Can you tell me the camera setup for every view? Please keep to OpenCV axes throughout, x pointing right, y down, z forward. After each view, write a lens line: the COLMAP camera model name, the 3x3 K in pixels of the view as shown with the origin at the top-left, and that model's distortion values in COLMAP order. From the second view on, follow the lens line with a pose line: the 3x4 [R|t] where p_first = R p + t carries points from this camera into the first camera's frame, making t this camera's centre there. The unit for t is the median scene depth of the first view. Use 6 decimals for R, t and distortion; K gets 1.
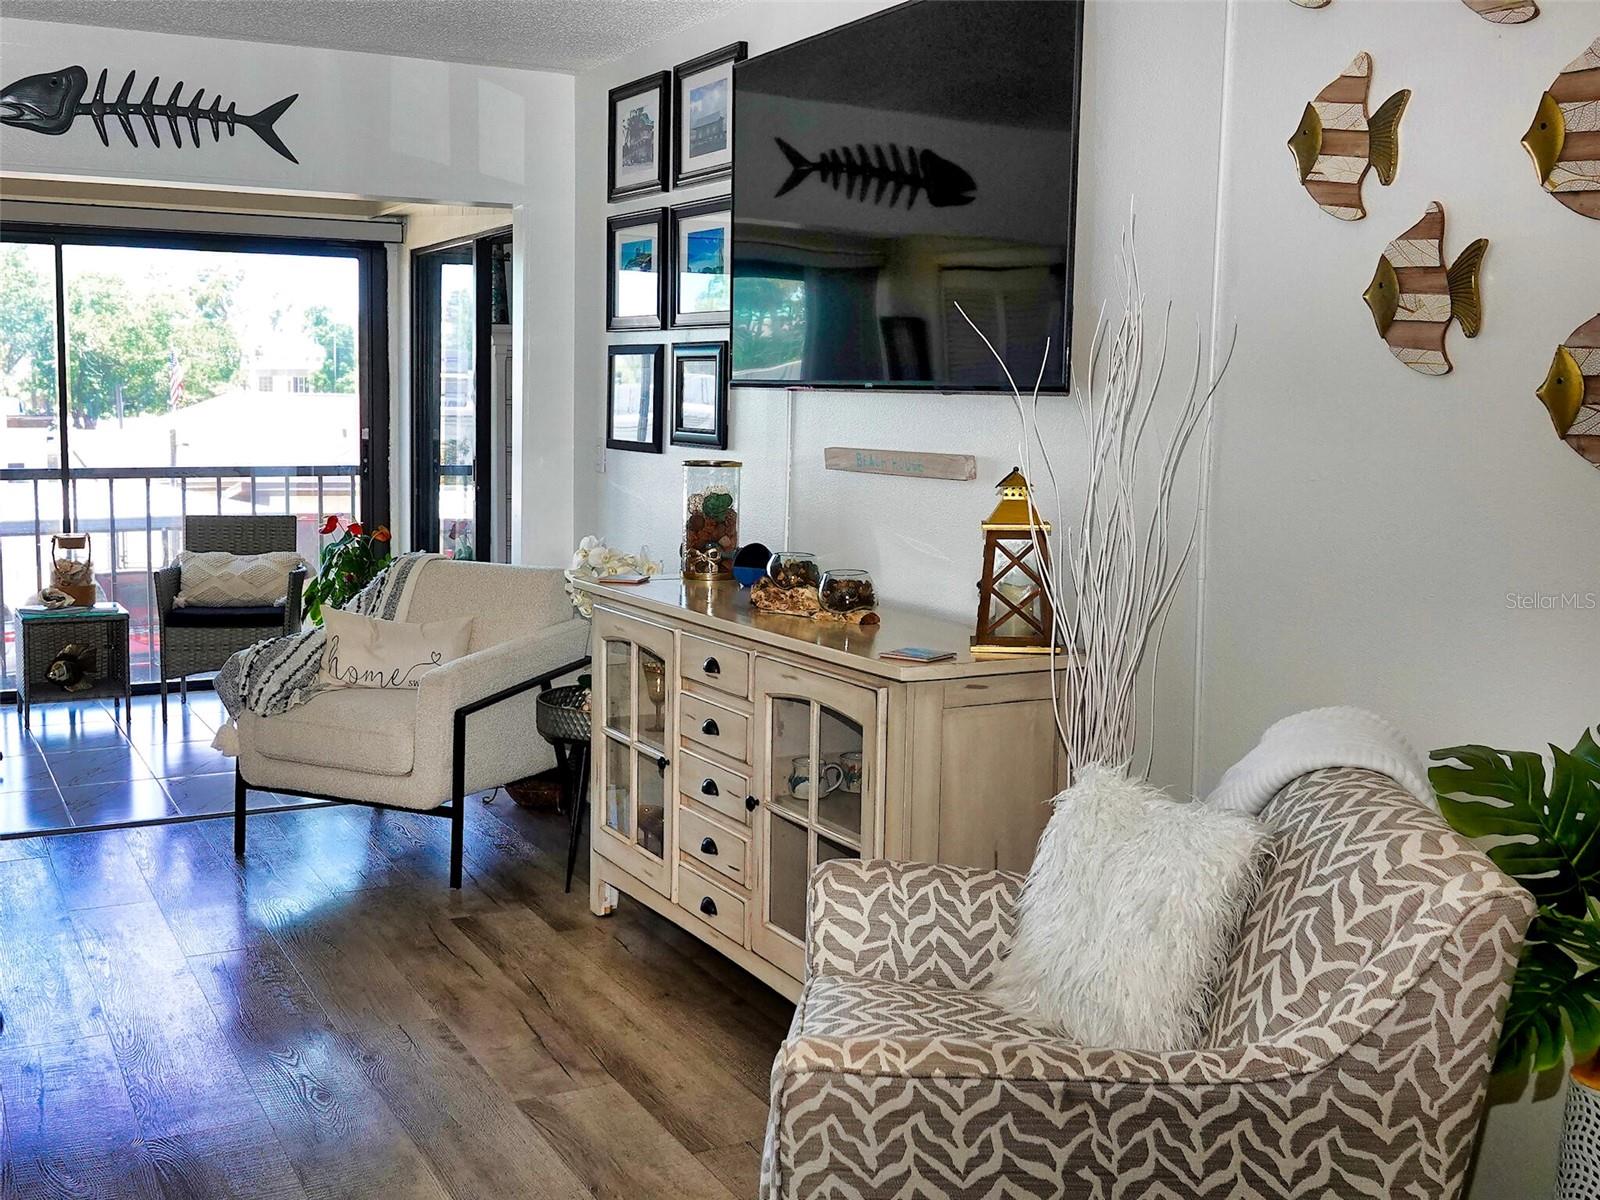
lens RADIAL K [[1654.7, 0, 750.7], [0, 1654.7, 577.1], [0, 0, 1]] dist [0.001248, -0.007305]
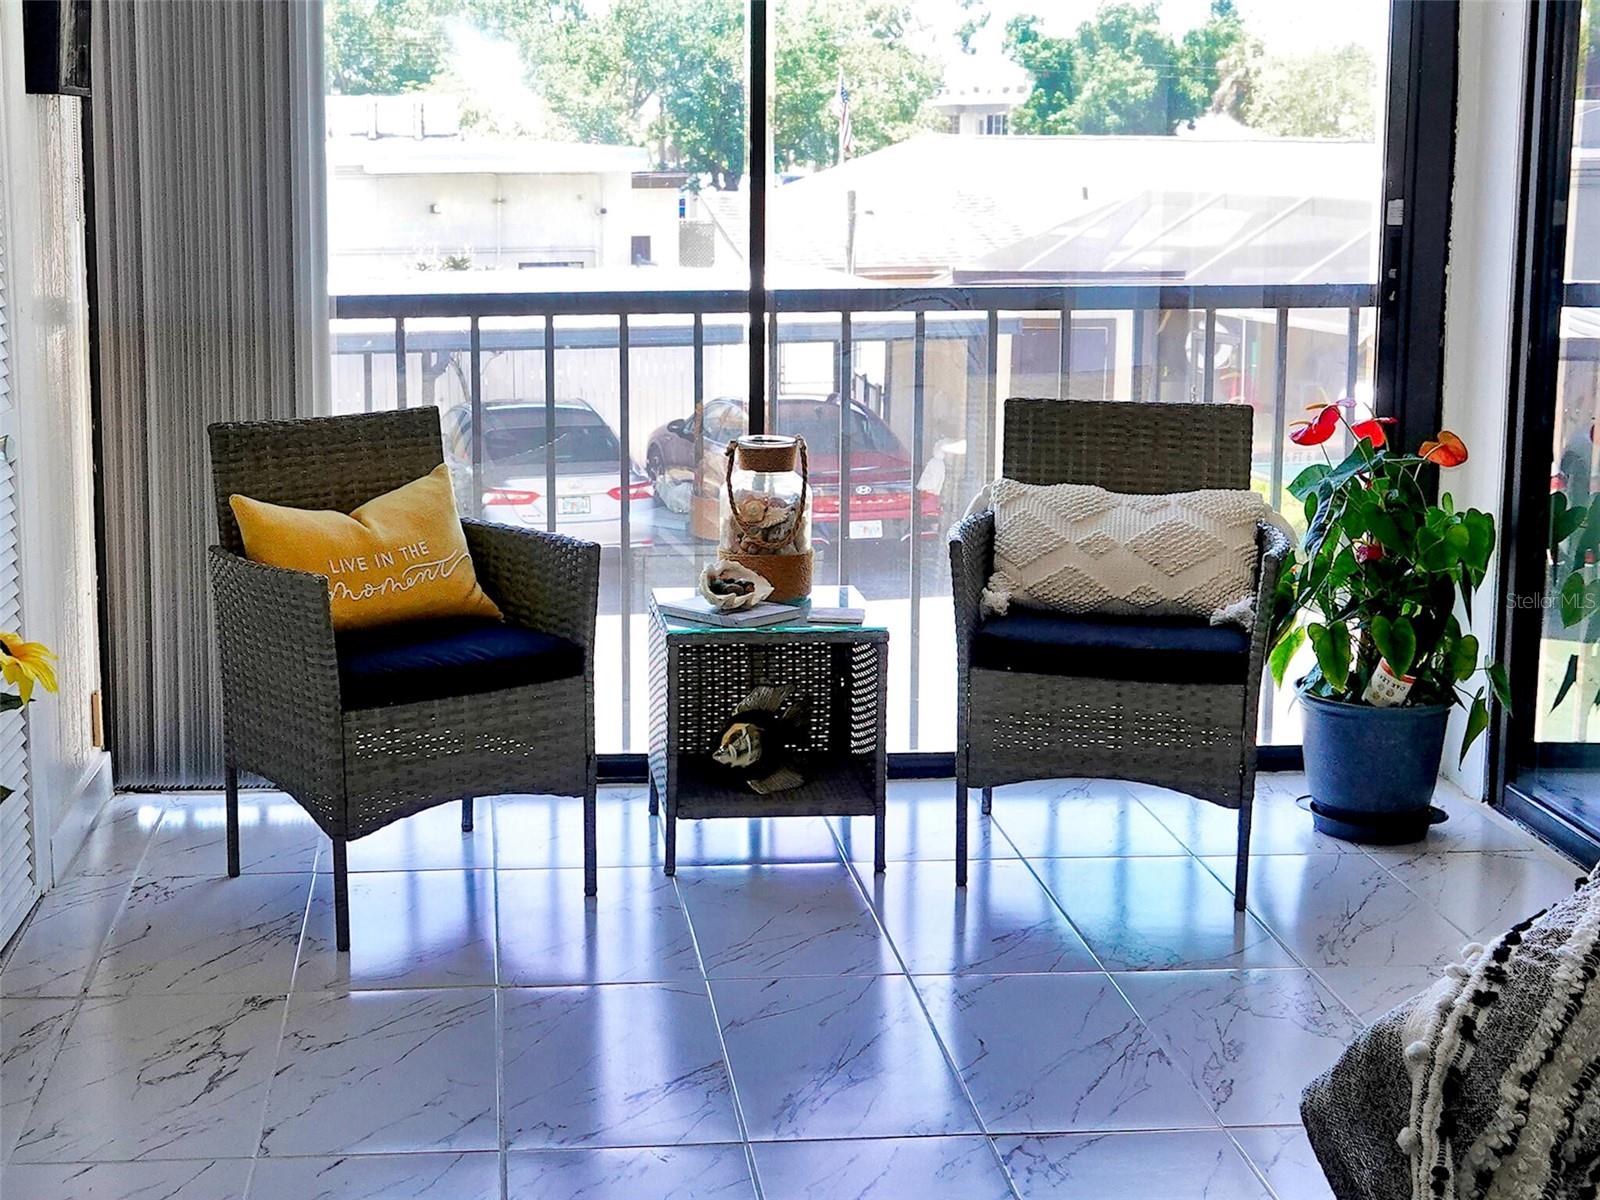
lens RADIAL K [[2287.3, 0, 663.7], [0, 2287.3, 598.3], [0, 0, 1]] dist [-0.105513, -0.016322]
pose [[0.918370, 0.058398, -0.391389, -0.370836], [-0.022565, 0.995170, 0.095537, -0.081981], [0.395078, -0.078907, 0.915253, 0.809369]]
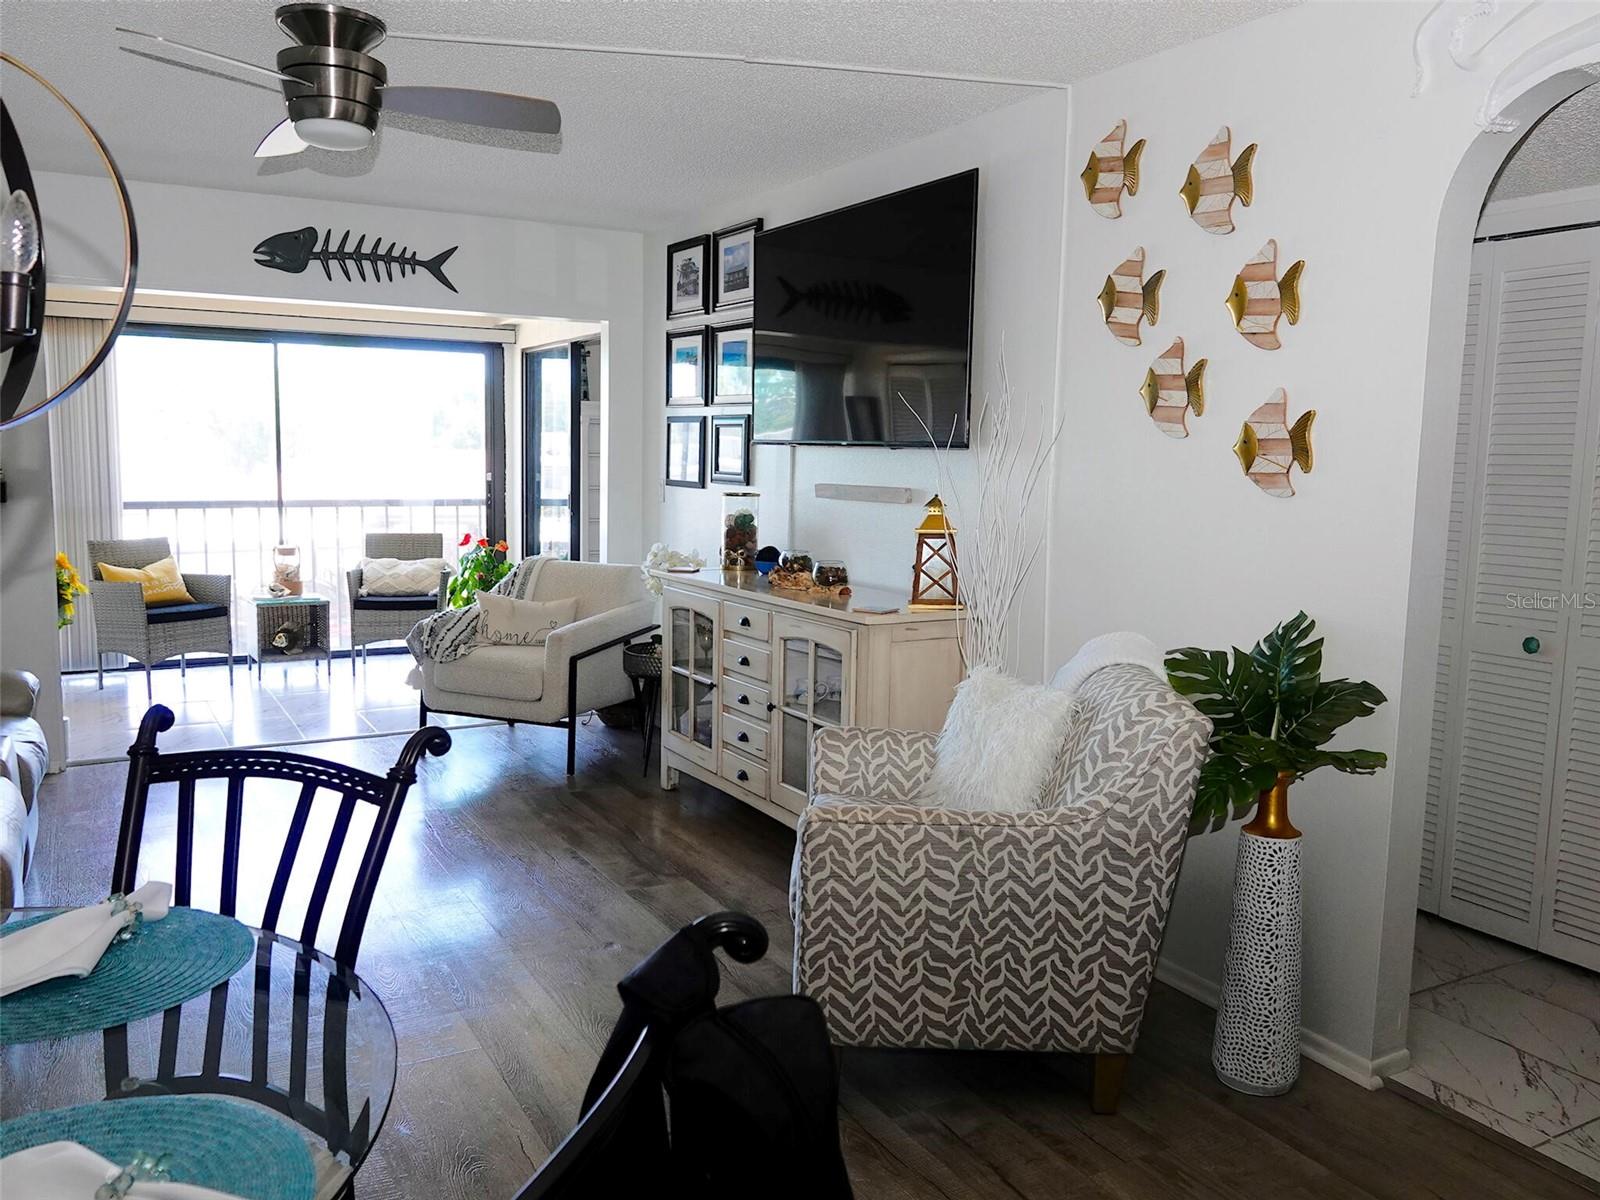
lens RADIAL K [[1234.3, 0, 800.0], [0, 1234.3, 600.0], [0, 0, 1]] dist [-0.001153, -0.002767]
pose [[0.999043, -0.001459, 0.043723, -0.022522], [0.001039, 0.999953, 0.009624, 0.022145], [-0.043735, -0.009570, 0.998997, -0.176231]]
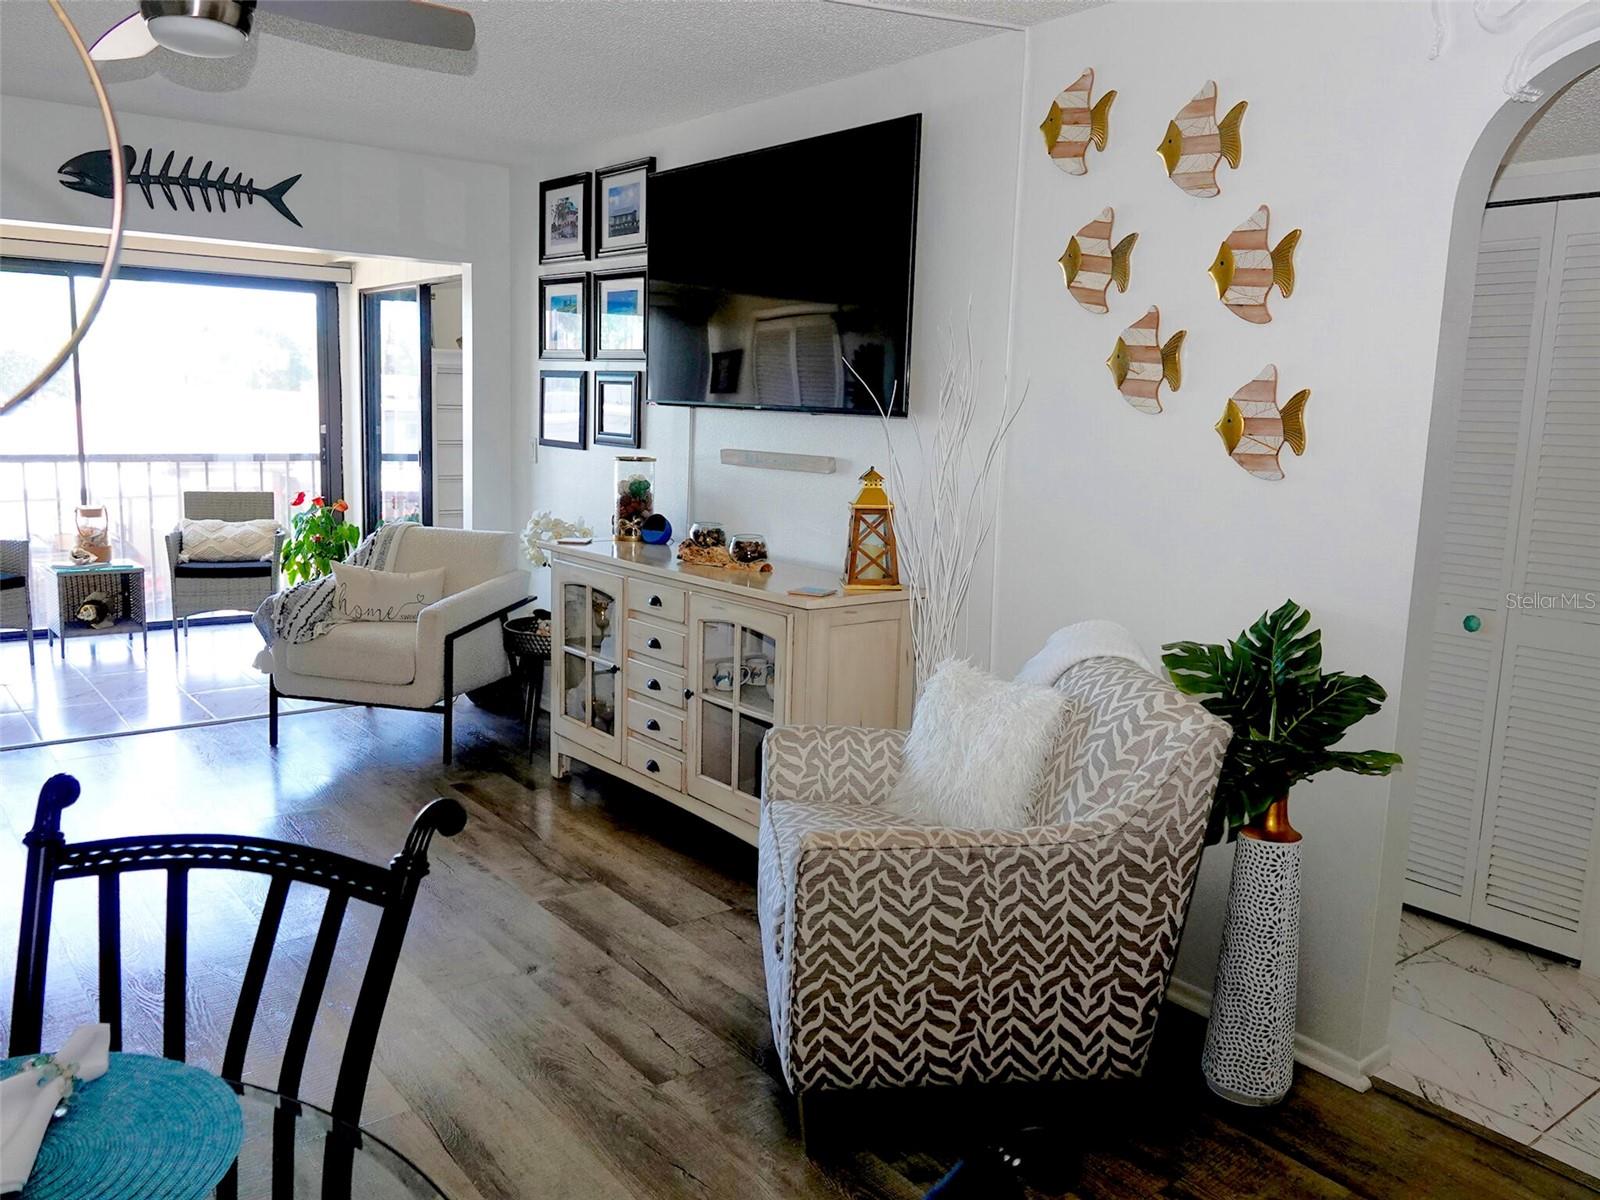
lens RADIAL K [[1234.3, 0, 800.0], [0, 1234.3, 600.0], [0, 0, 1]] dist [-0.001153, -0.002767]
pose [[0.981838, -0.014158, 0.189191, -0.105214], [0.004091, 0.998560, 0.053495, -0.004726], [-0.189676, -0.051749, 0.980482, -0.084636]]
